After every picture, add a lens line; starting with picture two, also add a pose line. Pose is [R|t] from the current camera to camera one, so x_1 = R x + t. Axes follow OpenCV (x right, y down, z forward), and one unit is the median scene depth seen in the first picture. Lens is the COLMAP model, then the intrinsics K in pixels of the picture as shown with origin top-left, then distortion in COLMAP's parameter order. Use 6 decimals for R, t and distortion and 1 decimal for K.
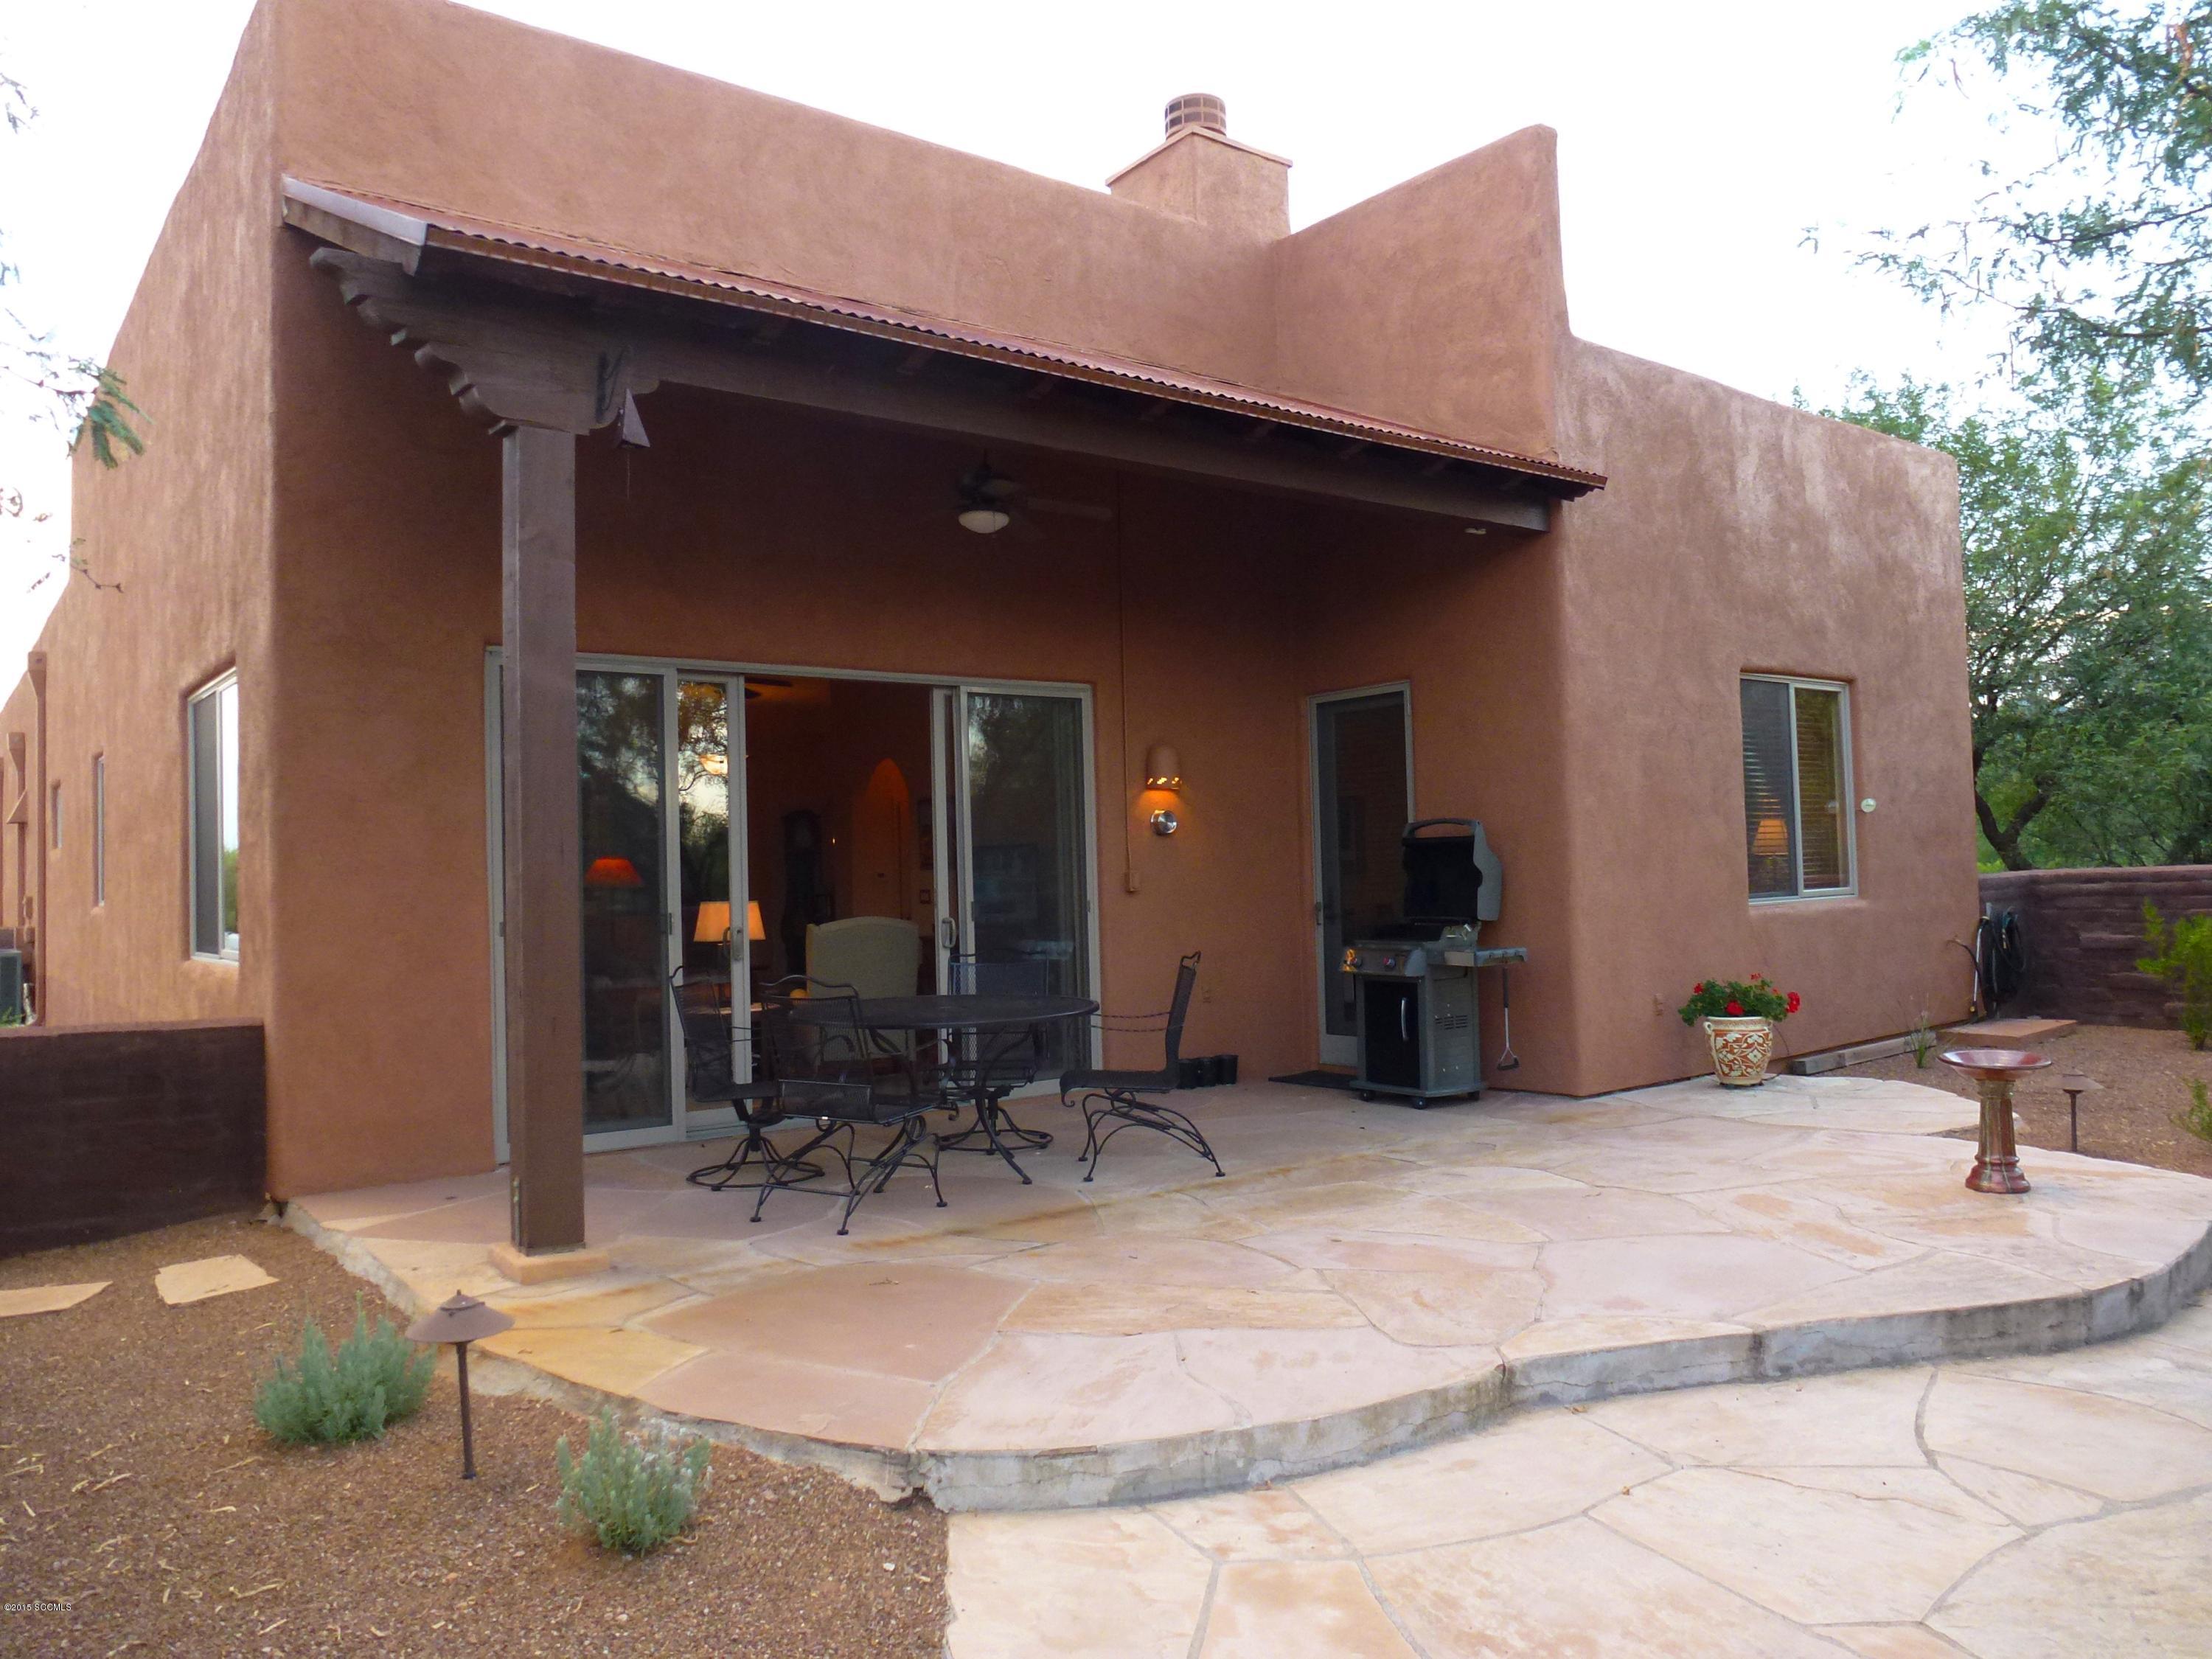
lens RADIAL K [[1644.7, 0, 1104.4], [0, 1644.7, 831.9], [0, 0, 1]] dist [-0.000611, 0.005621]
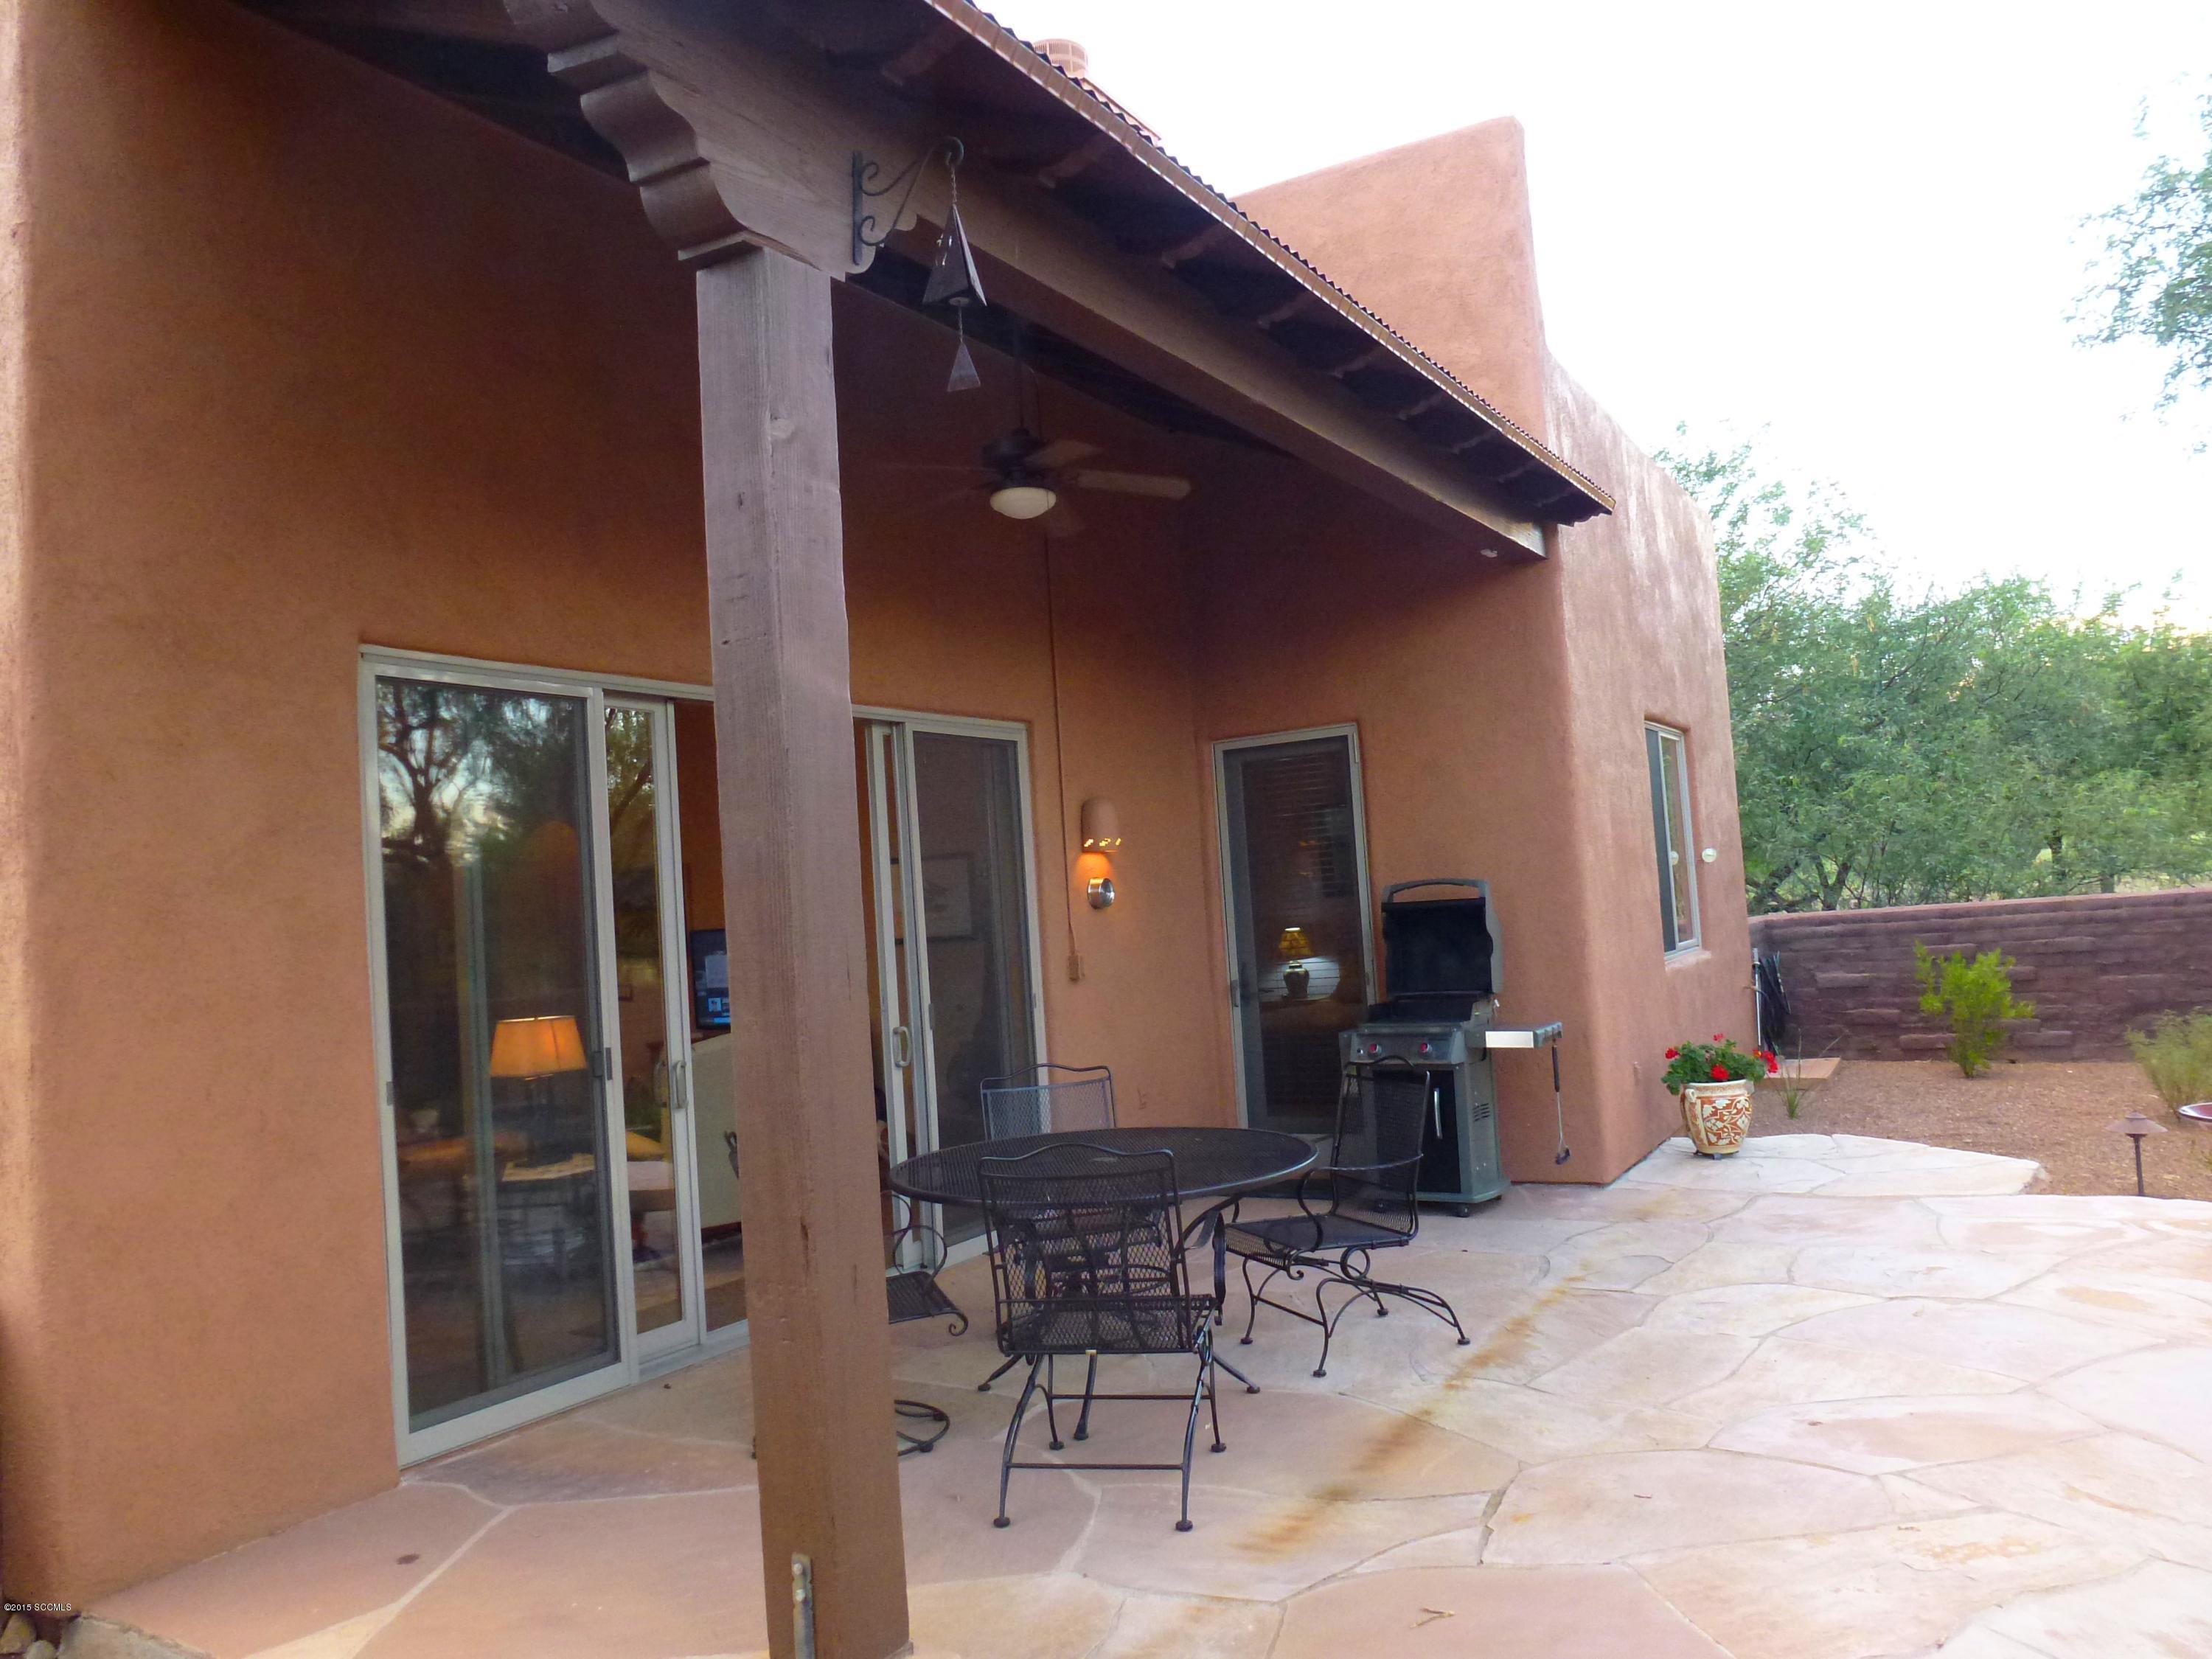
lens RADIAL K [[1644.7, 0, 1106.8], [0, 1644.7, 827.3], [0, 0, 1]] dist [-0.000611, 0.005621]
pose [[0.924240, -0.014790, 0.381526, -0.291198], [0.031960, 0.998739, -0.038705, -0.007259], [-0.380473, 0.047966, 0.923547, 0.255832]]
